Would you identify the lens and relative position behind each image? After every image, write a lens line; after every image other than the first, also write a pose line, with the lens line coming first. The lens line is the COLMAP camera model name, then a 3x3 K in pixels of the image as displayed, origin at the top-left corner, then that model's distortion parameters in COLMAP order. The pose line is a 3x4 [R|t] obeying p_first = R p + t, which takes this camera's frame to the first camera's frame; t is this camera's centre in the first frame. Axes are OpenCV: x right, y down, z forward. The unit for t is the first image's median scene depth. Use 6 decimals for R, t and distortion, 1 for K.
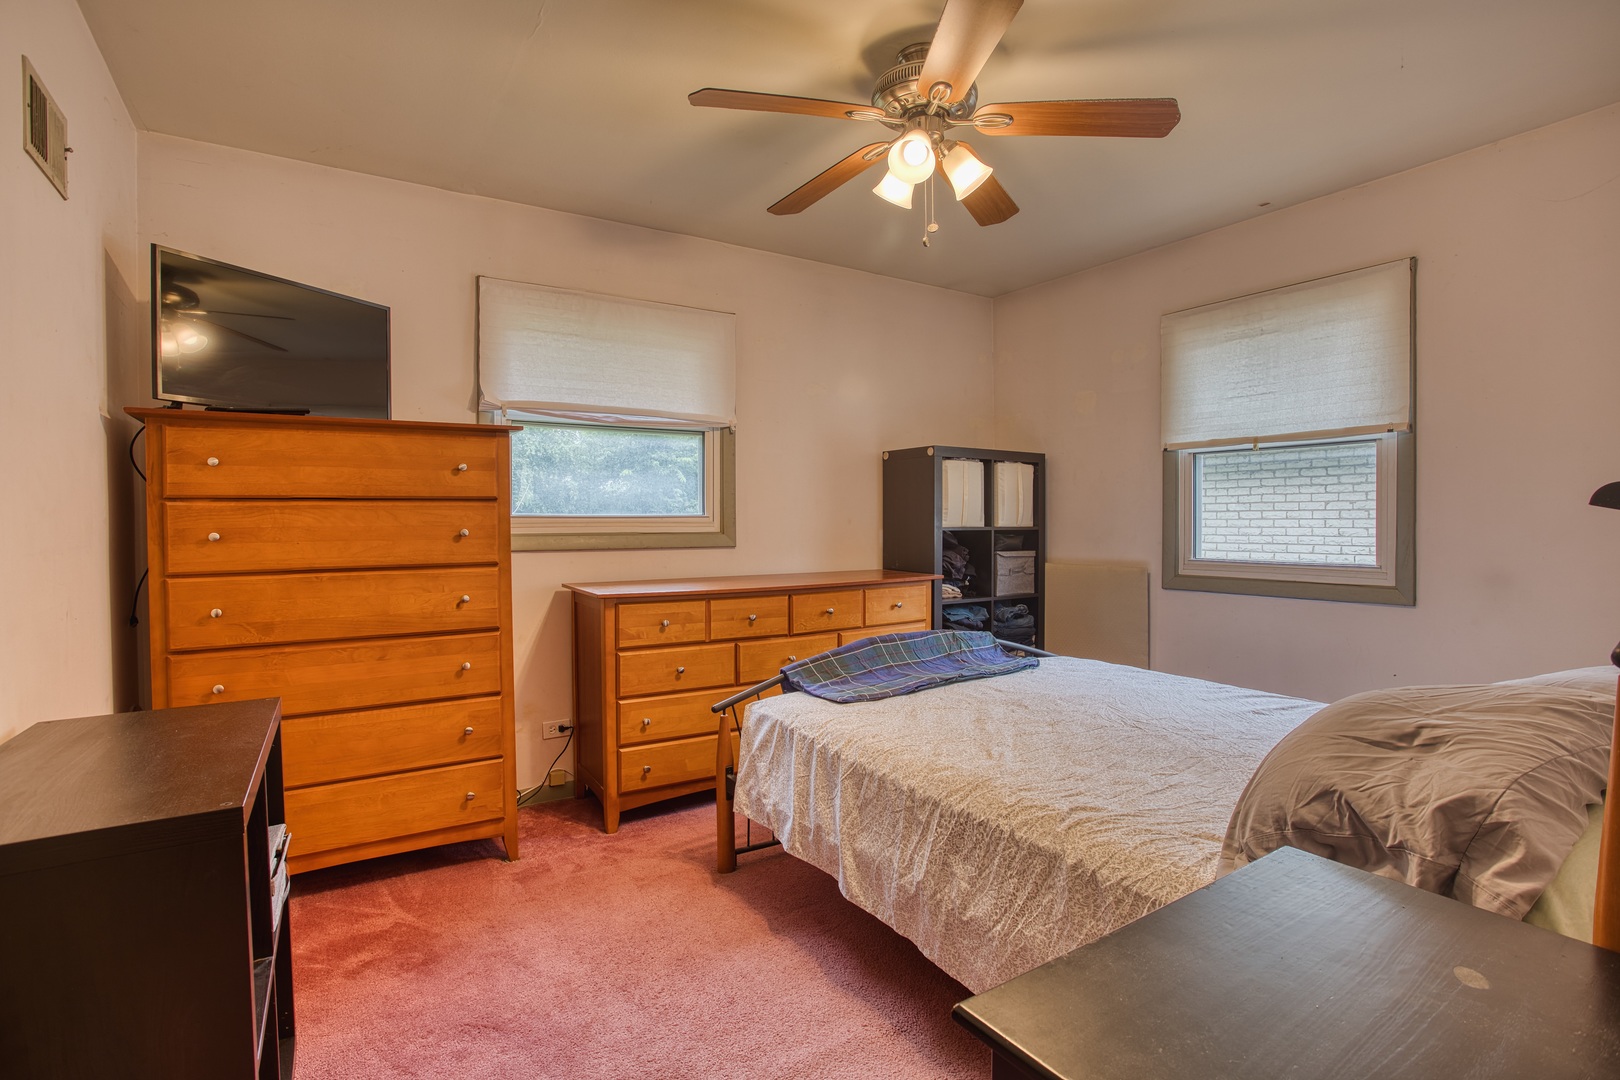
lens RADIAL K [[781.5, 0, 818.2], [0, 781.5, 523.8], [0, 0, 1]] dist [-0.079867, 0.035376]
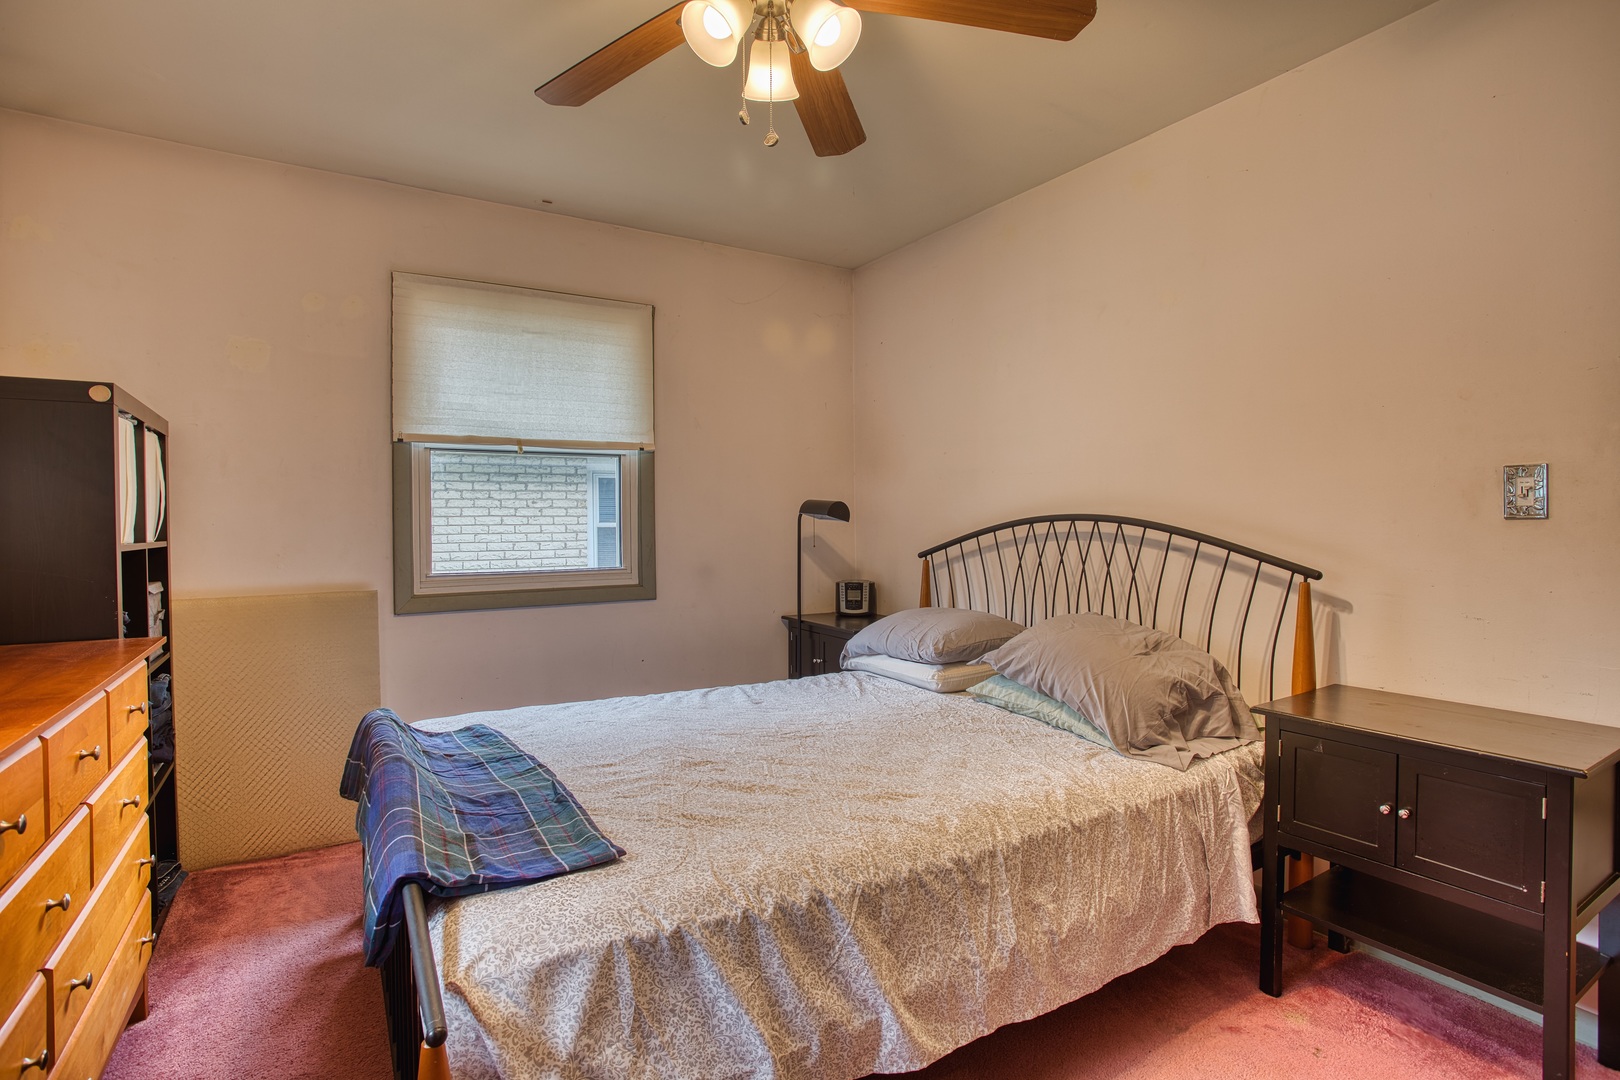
lens RADIAL K [[781.5, 0, 818.2], [0, 781.5, 523.8], [0, 0, 1]] dist [-0.079867, 0.035376]
pose [[0.023668, 0.000184, 0.999720, -0.412894], [0.010738, 0.999942, -0.000438, -0.005244], [-0.999662, 0.010745, 0.023665, 0.677684]]
